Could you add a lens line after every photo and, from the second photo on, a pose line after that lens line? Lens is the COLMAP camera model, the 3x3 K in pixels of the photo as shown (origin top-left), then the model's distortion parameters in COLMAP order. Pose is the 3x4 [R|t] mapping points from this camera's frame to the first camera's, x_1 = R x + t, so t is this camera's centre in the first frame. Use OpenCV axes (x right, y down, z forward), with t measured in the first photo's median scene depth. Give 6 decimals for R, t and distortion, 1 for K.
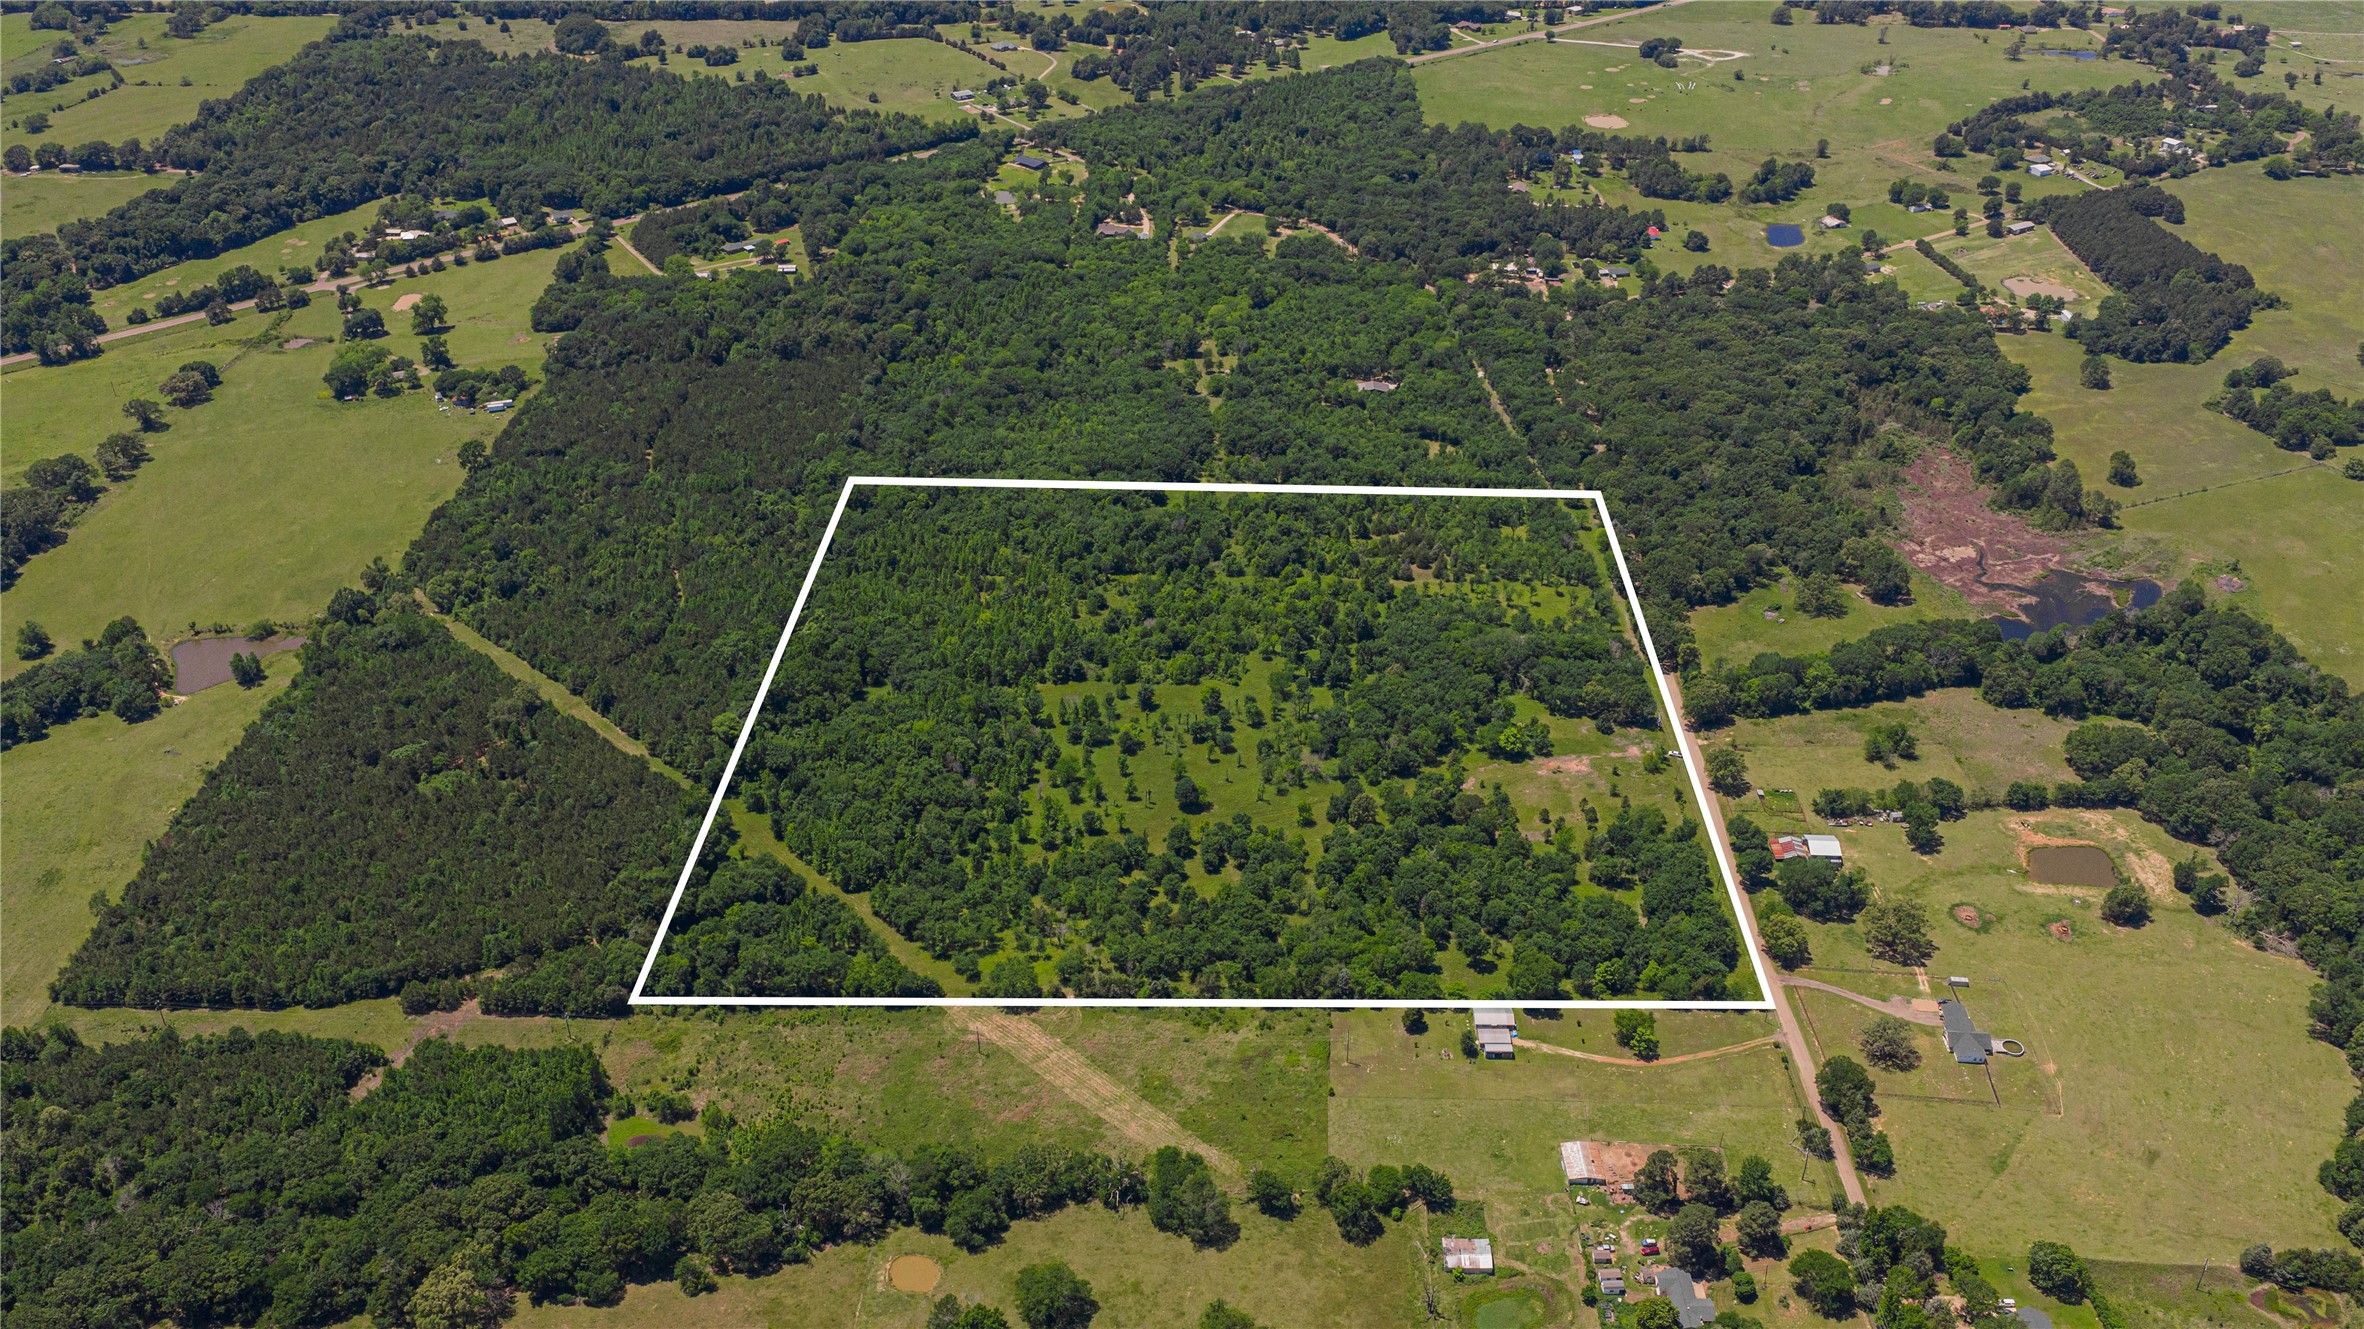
lens RADIAL K [[1952.1, 0, 1175.4], [0, 1952.1, 668.9], [0, 0, 1]] dist [0.025747, -0.065855]
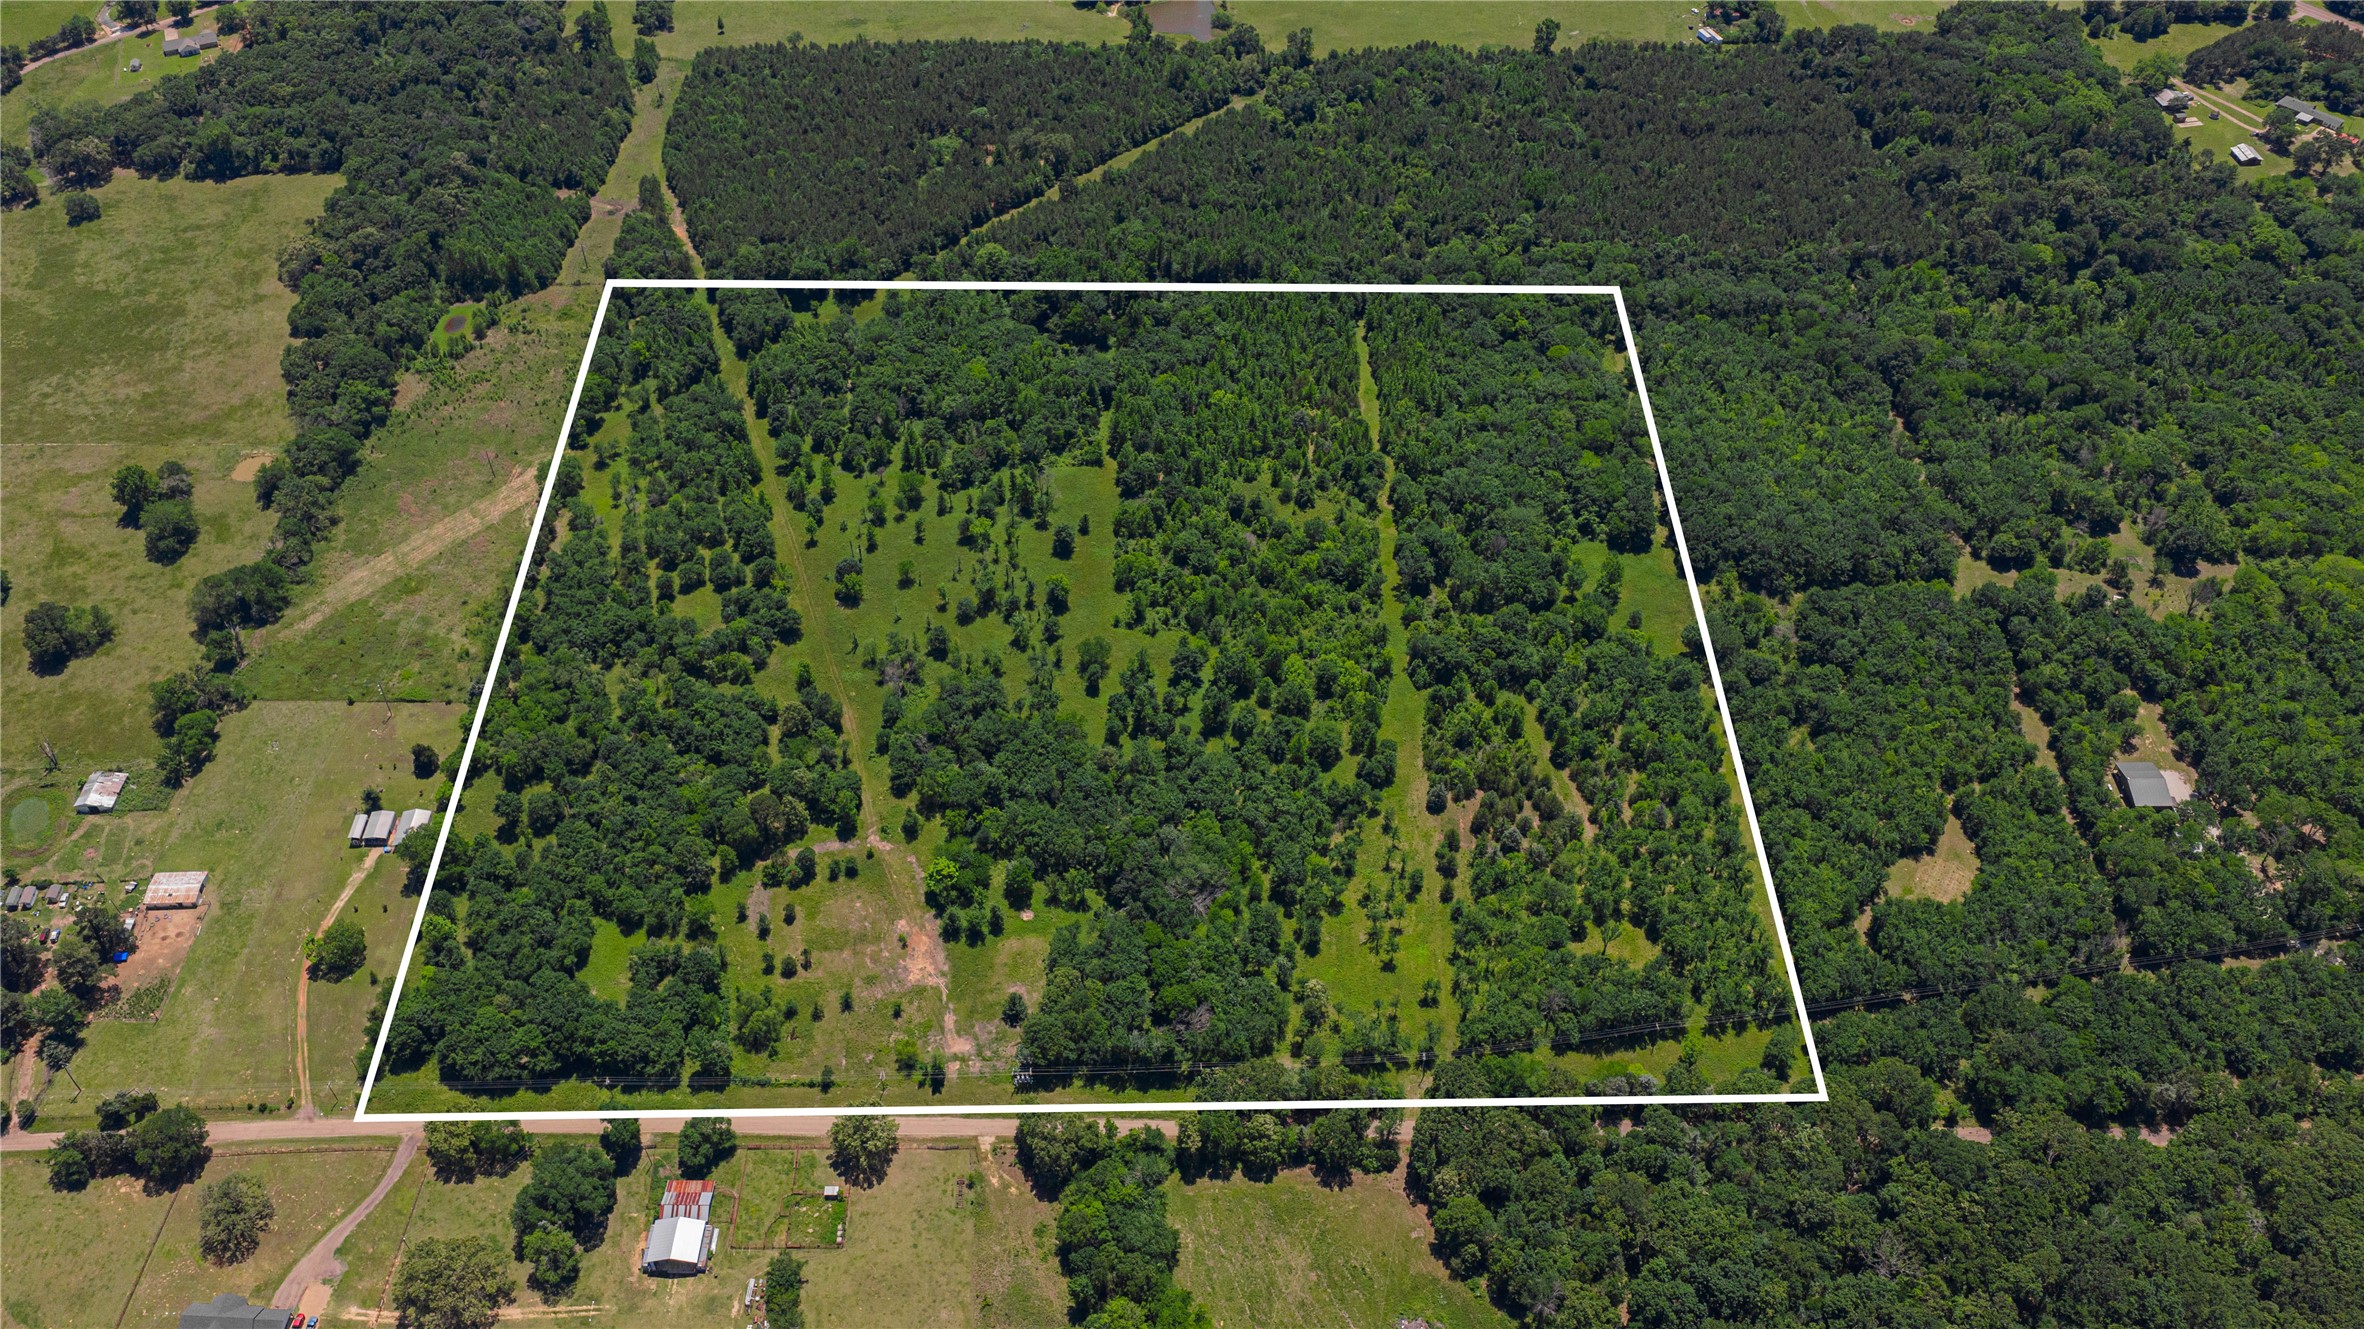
lens RADIAL K [[1952.1, 0, 1175.4], [0, 1952.1, 668.9], [0, 0, 1]] dist [0.025747, -0.065855]
pose [[0.038941, 0.699890, -0.713188, 0.599620], [-0.526550, 0.620969, 0.580640, -0.445040], [0.849252, 0.352919, 0.392708, 0.730365]]
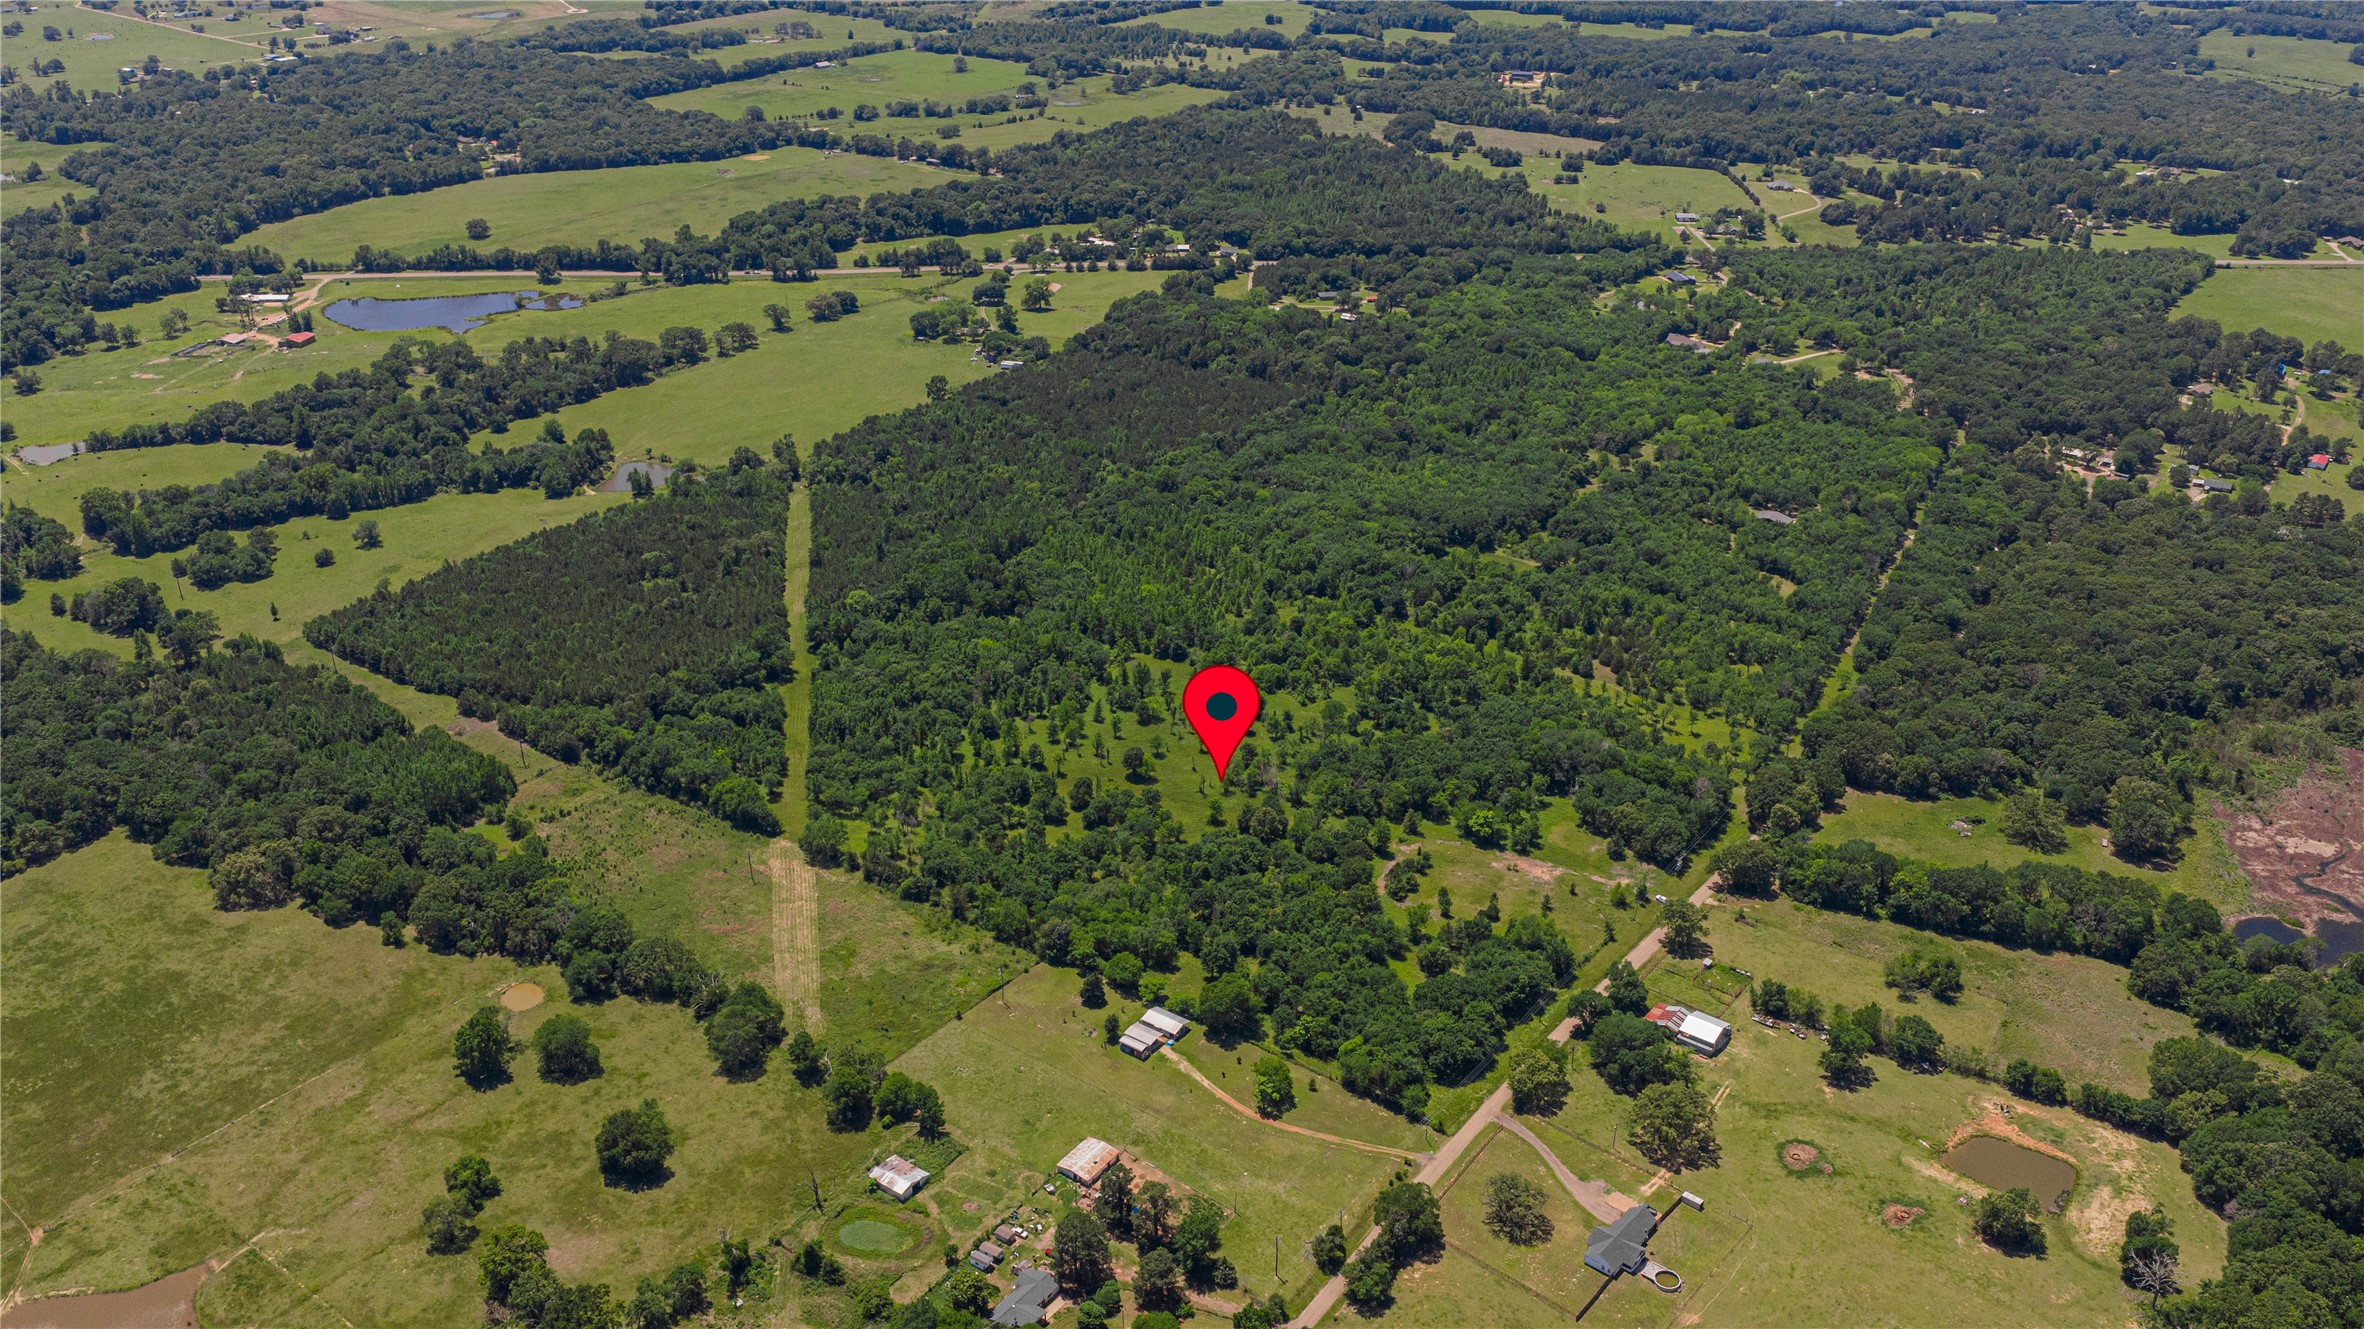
lens RADIAL K [[1952.1, 0, 1175.4], [0, 1952.1, 668.9], [0, 0, 1]] dist [0.025747, -0.065855]
pose [[0.814225, 0.256876, -0.520627, 0.483065], [-0.306768, 0.951730, -0.010183, 0.020780], [0.492881, 0.168004, 0.853723, 0.141696]]
